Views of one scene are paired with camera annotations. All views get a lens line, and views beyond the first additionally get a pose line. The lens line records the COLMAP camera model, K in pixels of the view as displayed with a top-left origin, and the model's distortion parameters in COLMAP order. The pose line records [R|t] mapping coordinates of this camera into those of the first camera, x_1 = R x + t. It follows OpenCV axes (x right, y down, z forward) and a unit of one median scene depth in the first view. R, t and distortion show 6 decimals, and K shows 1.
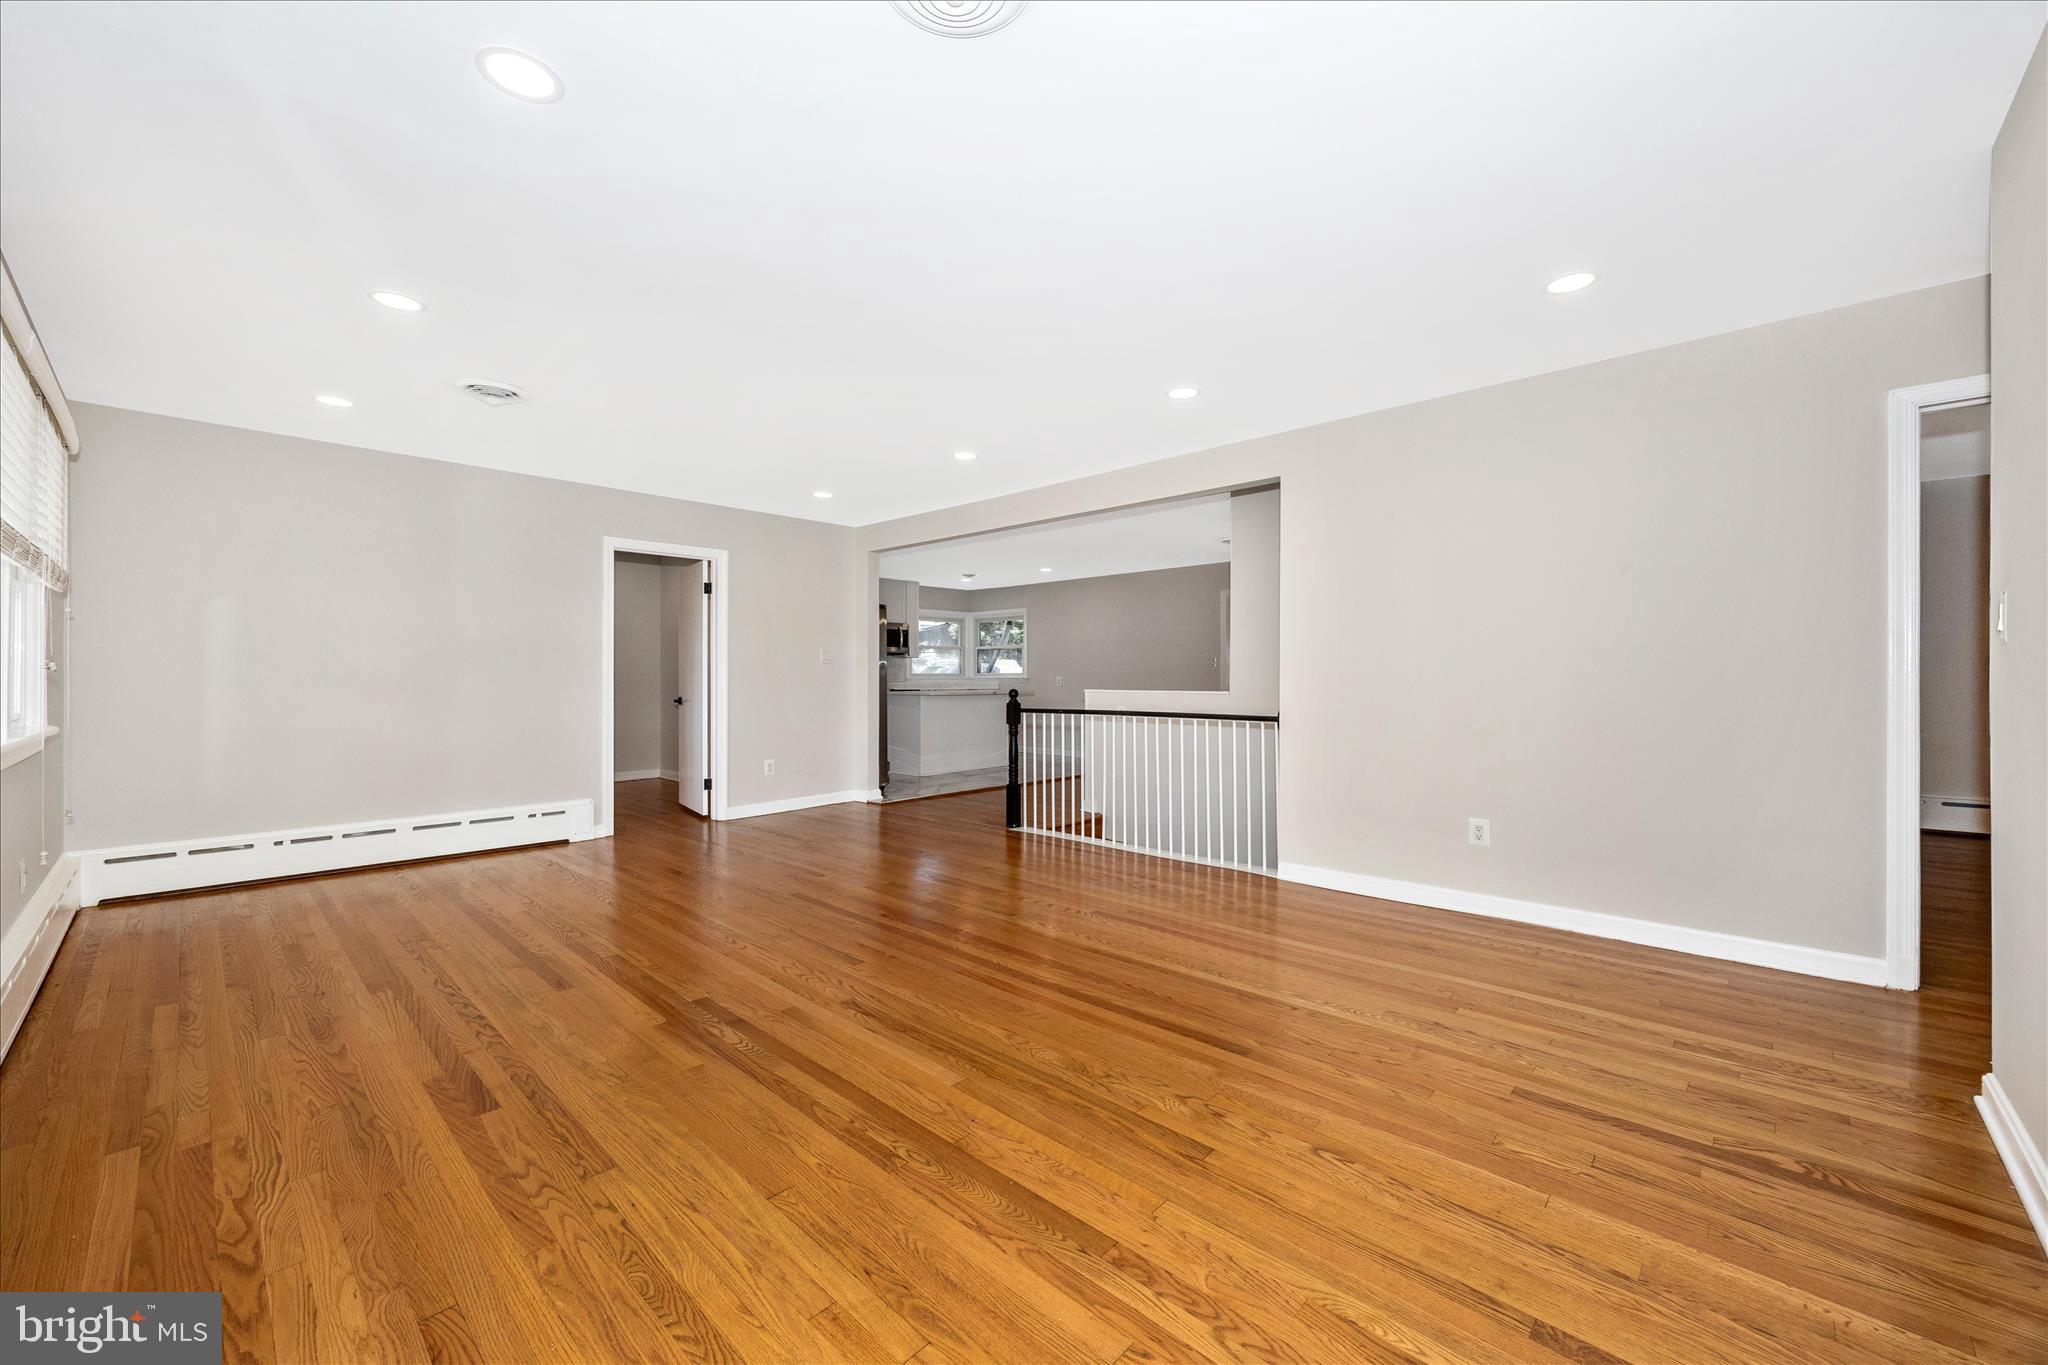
lens RADIAL K [[788.3, 0, 1036.9], [0, 788.3, 675.7], [0, 0, 1]] dist [-0.002448, -0.000250]
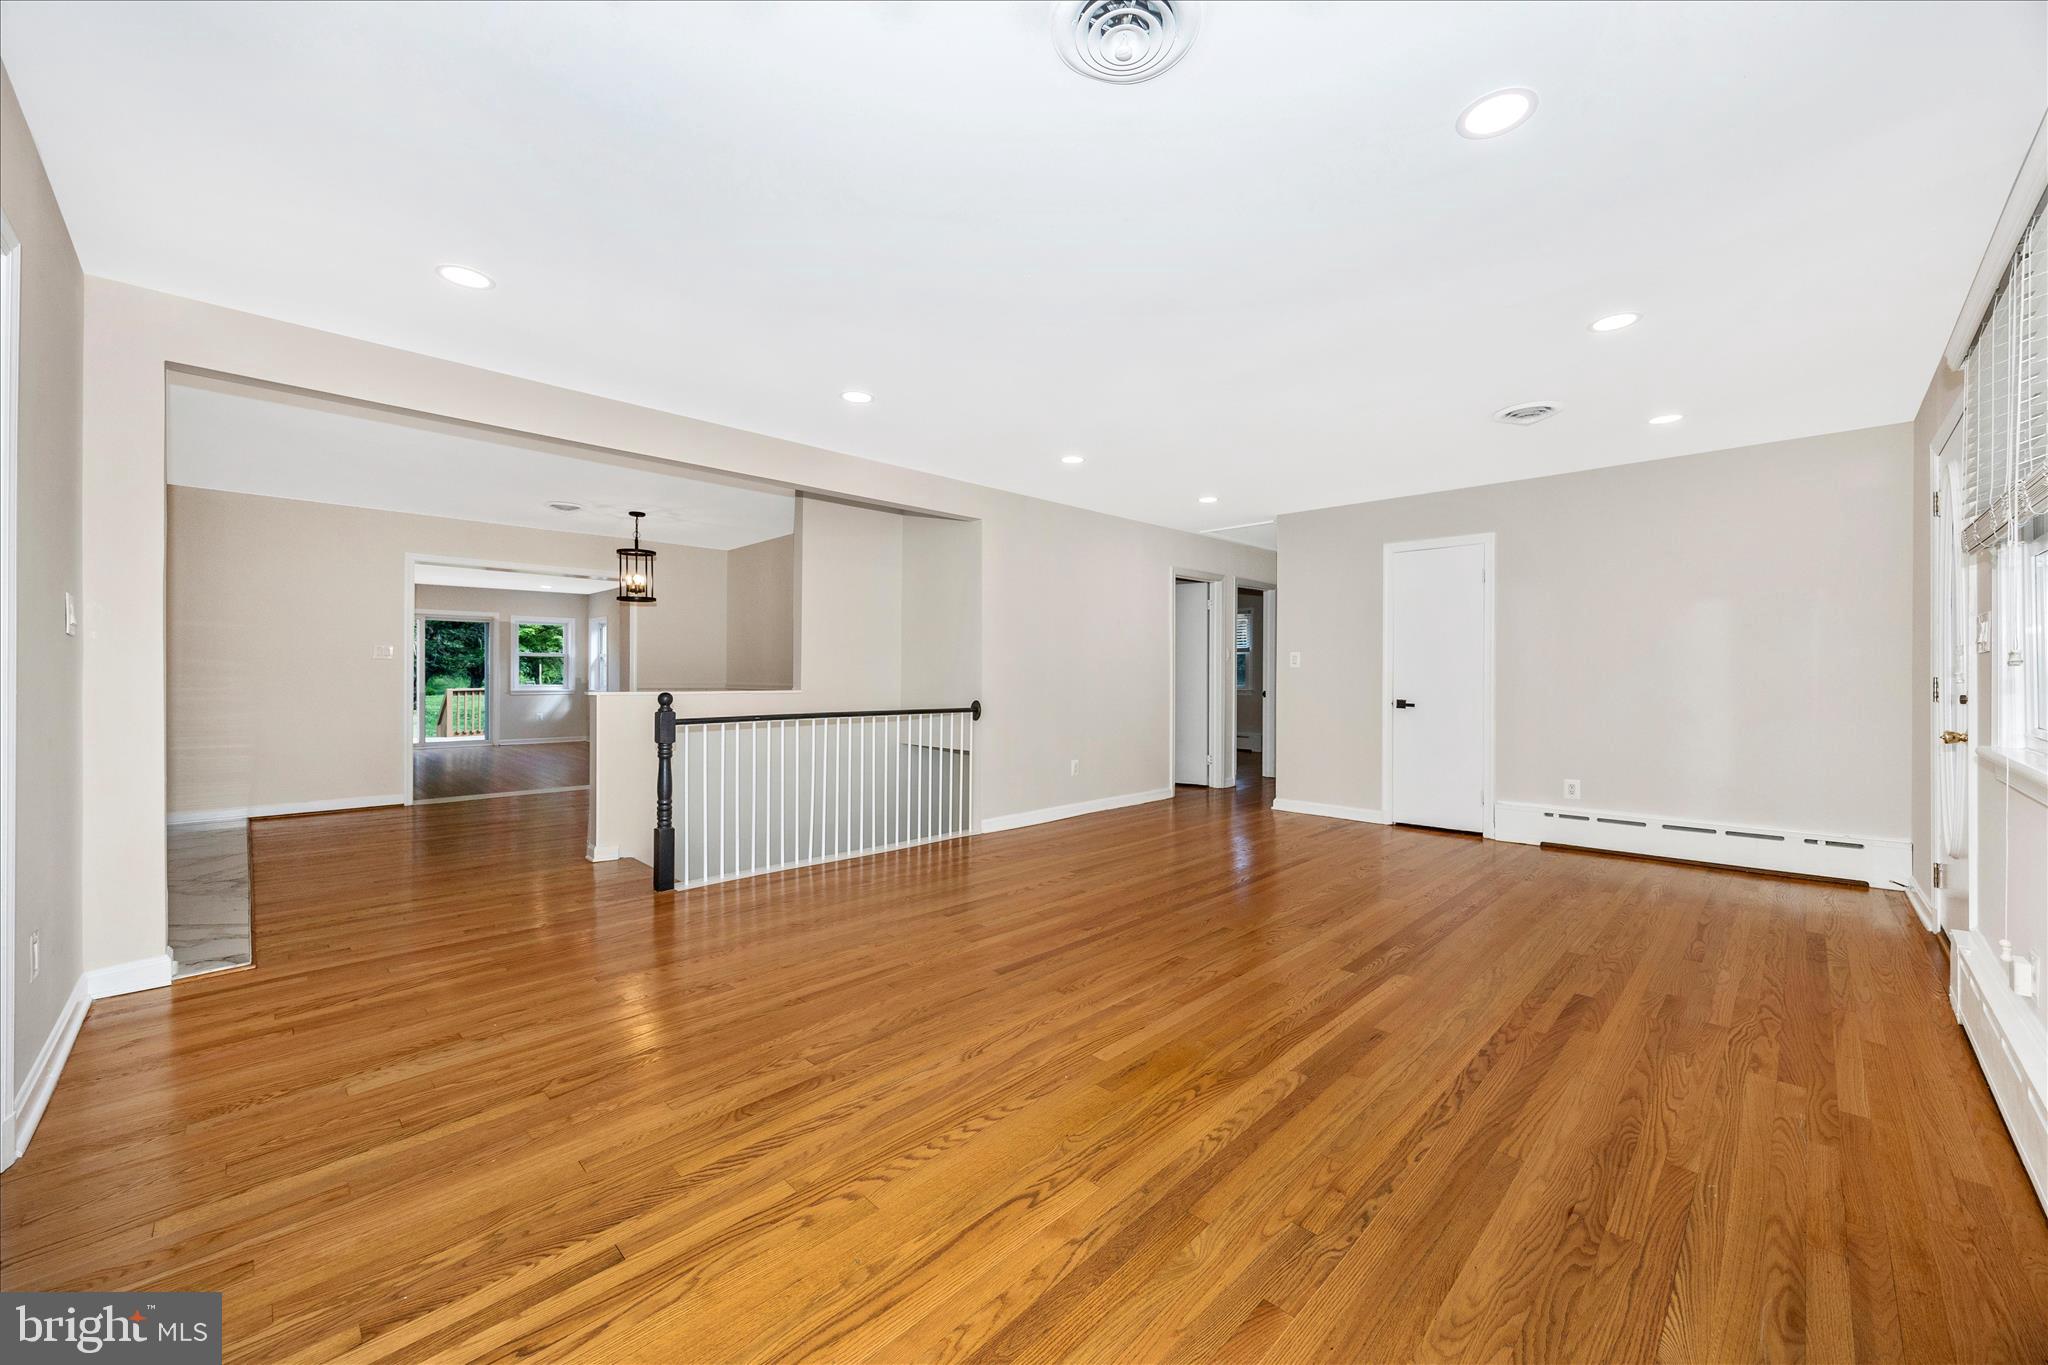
lens RADIAL K [[788.3, 0, 1020.5], [0, 788.3, 683.8], [0, 0, 1]] dist [-0.002448, -0.000250]
pose [[0.040616, -0.010039, 0.999124, -1.631948], [0.000375, 0.999950, 0.010032, 0.003939], [-0.999175, -0.000033, 0.040618, 1.500990]]
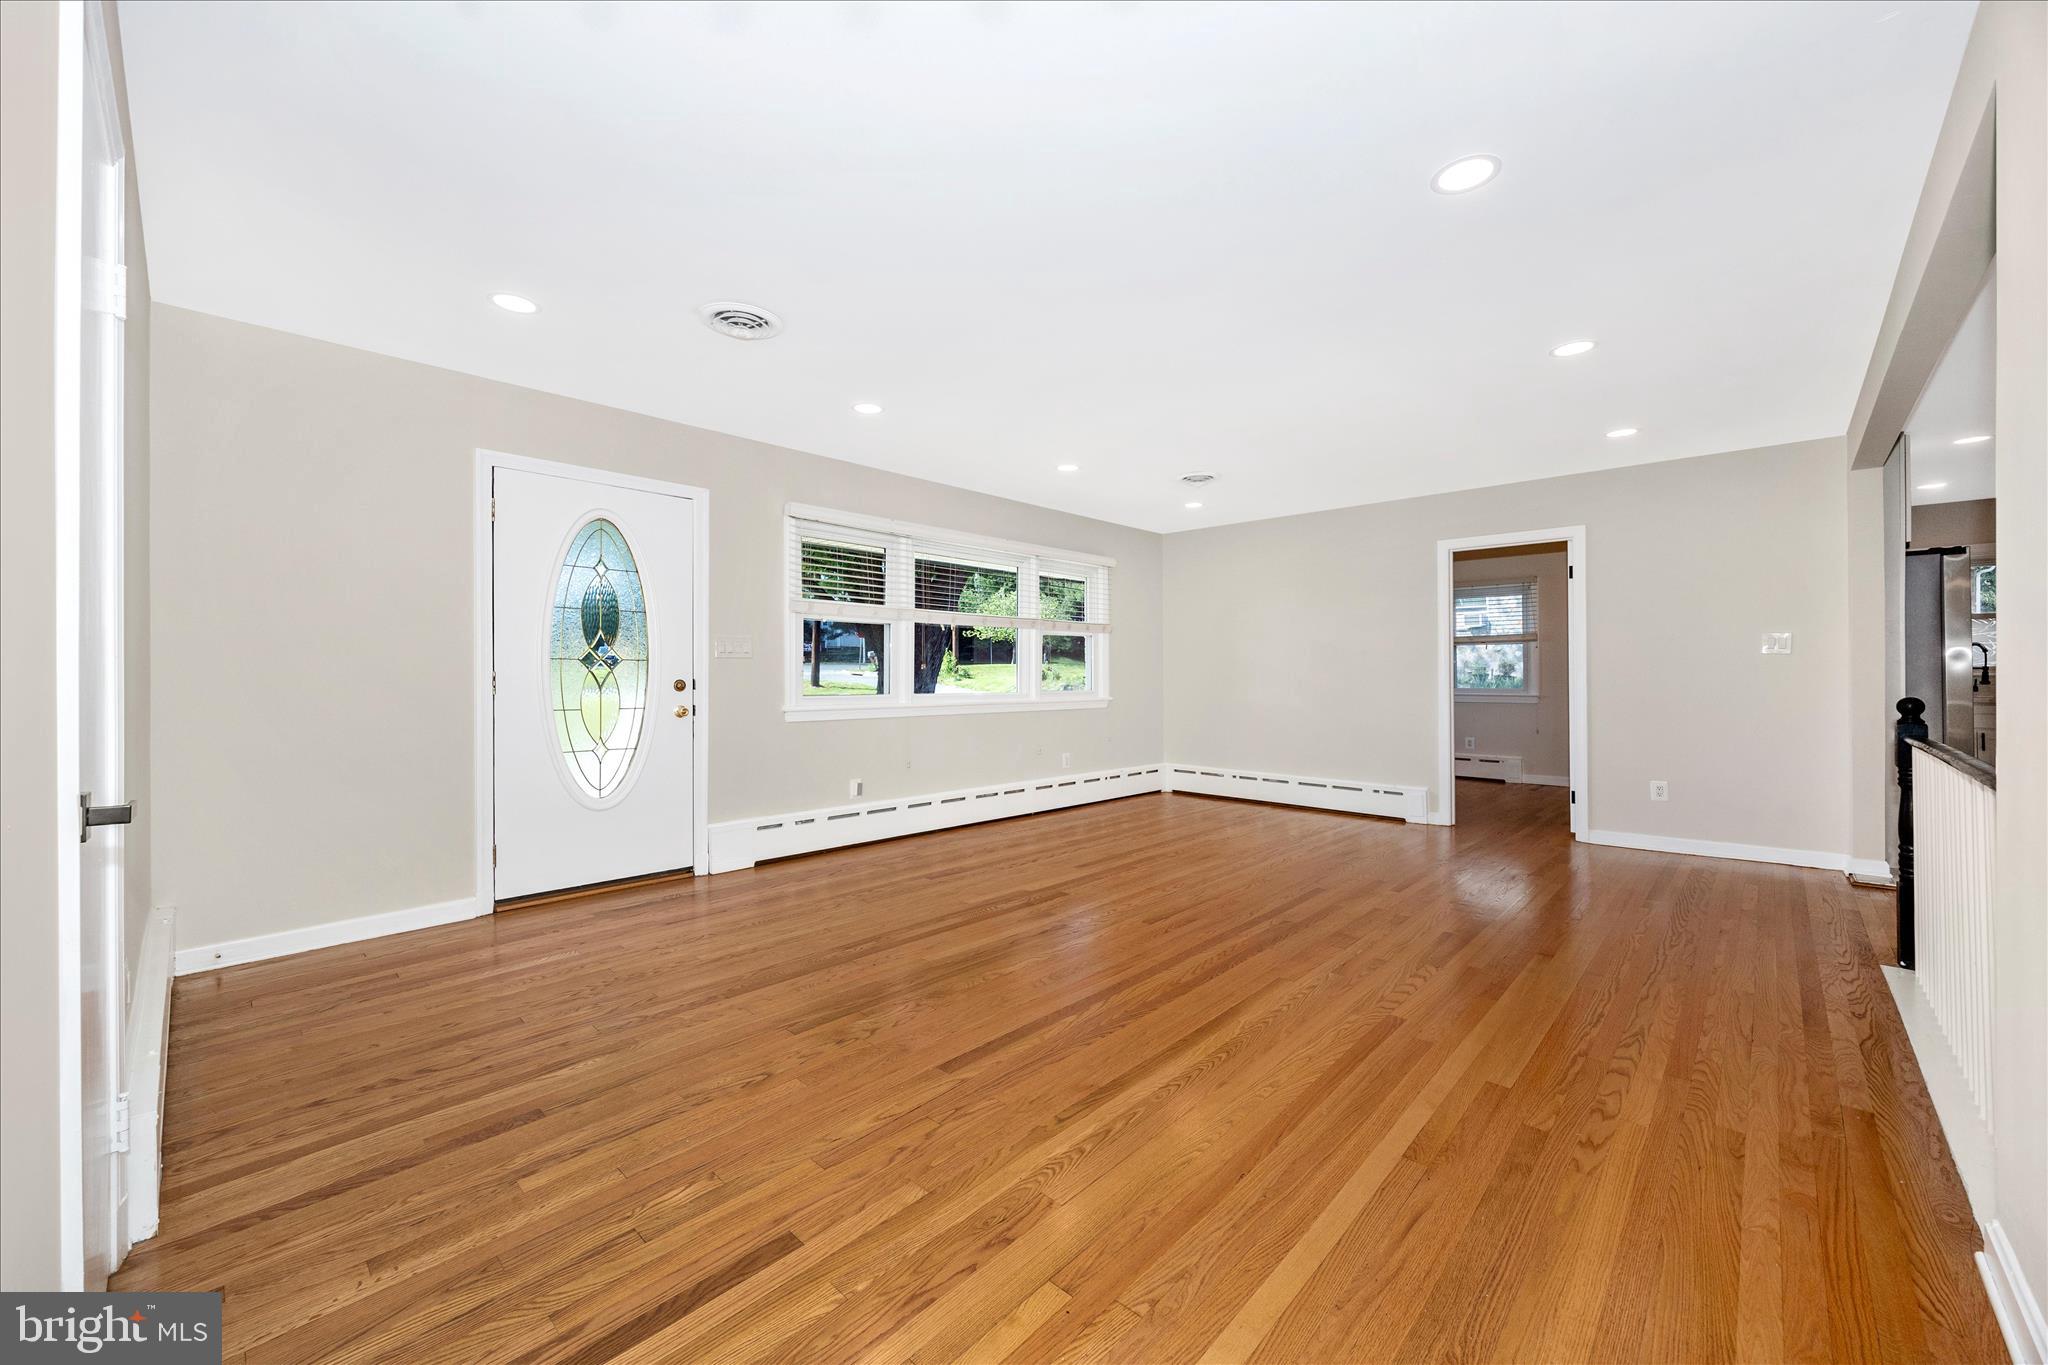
lens RADIAL K [[788.3, 0, 1045.0], [0, 788.3, 670.3], [0, 0, 1]] dist [-0.002448, -0.000250]
pose [[0.001735, -0.003096, -0.999994, 1.120259], [0.001771, 0.999994, -0.003093, -0.000932], [0.999997, -0.001765, 0.001741, 1.027947]]
